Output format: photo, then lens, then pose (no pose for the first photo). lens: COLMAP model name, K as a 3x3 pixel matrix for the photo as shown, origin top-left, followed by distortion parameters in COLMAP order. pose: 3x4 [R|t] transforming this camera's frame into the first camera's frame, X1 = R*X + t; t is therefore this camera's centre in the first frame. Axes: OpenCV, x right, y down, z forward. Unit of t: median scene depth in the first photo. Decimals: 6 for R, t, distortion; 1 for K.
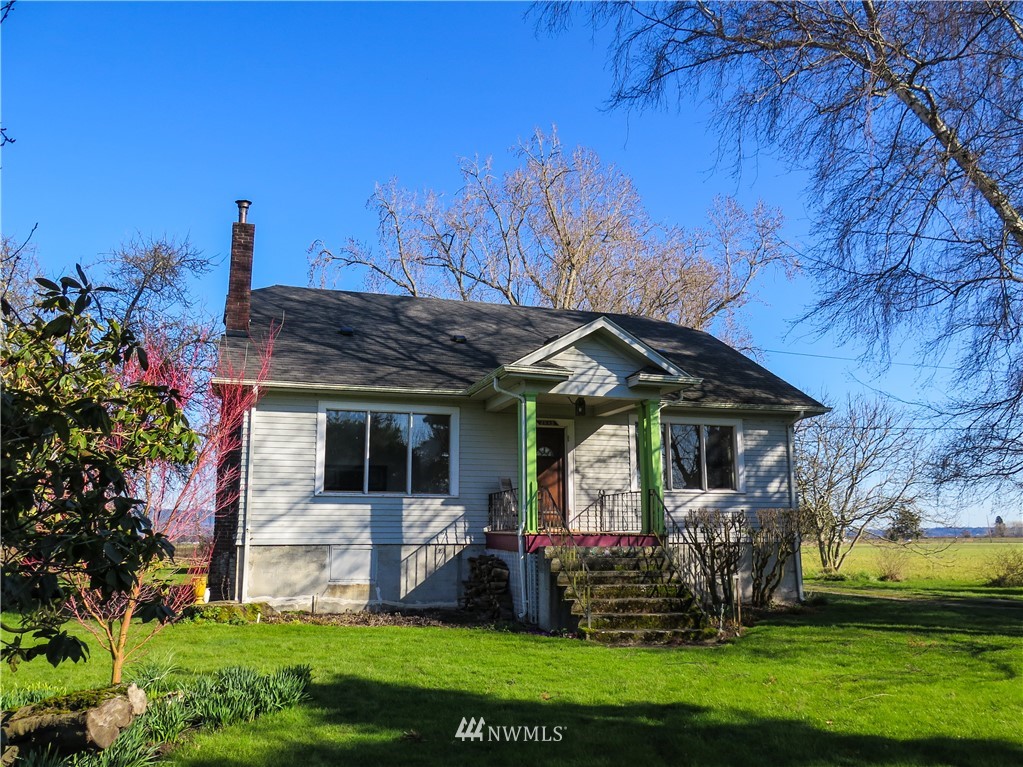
lens RADIAL K [[861.4, 0, 511.2], [0, 861.4, 385.9], [0, 0, 1]] dist [-0.000864, 0.001883]
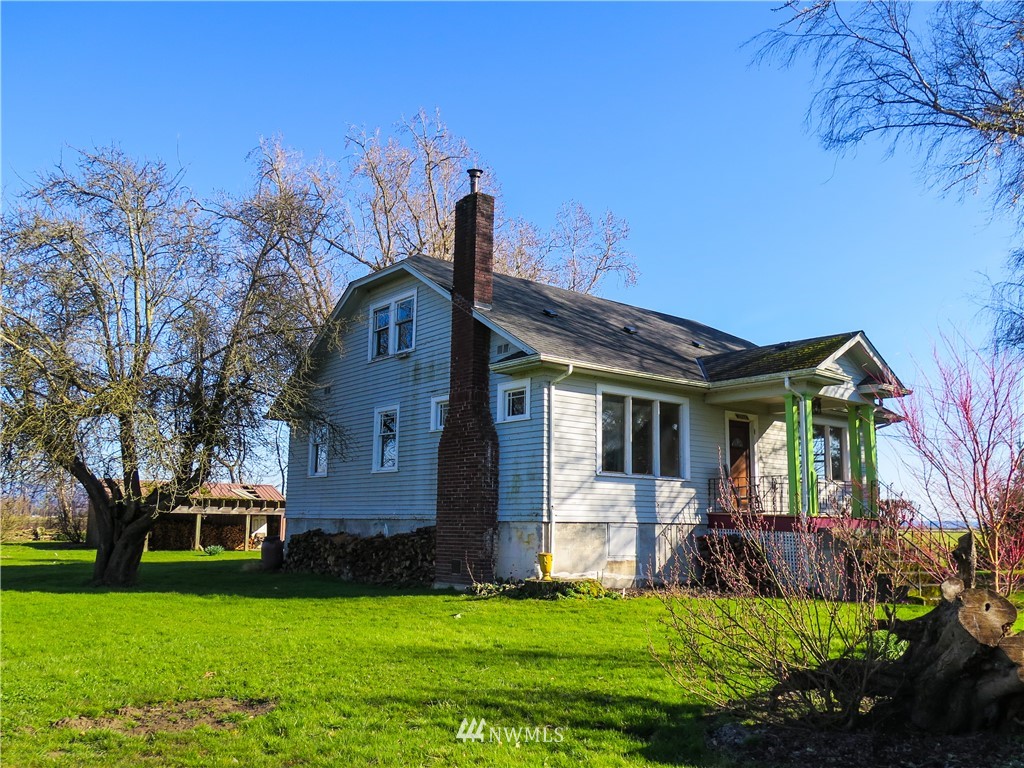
lens RADIAL K [[862.2, 0, 512.0], [0, 862.2, 382.2], [0, 0, 1]] dist [-0.000864, 0.001883]
pose [[0.921750, 0.076000, 0.380264, -0.720736], [-0.082662, 0.996577, 0.001194, 0.023334], [-0.378871, -0.032534, 0.924877, 0.083264]]
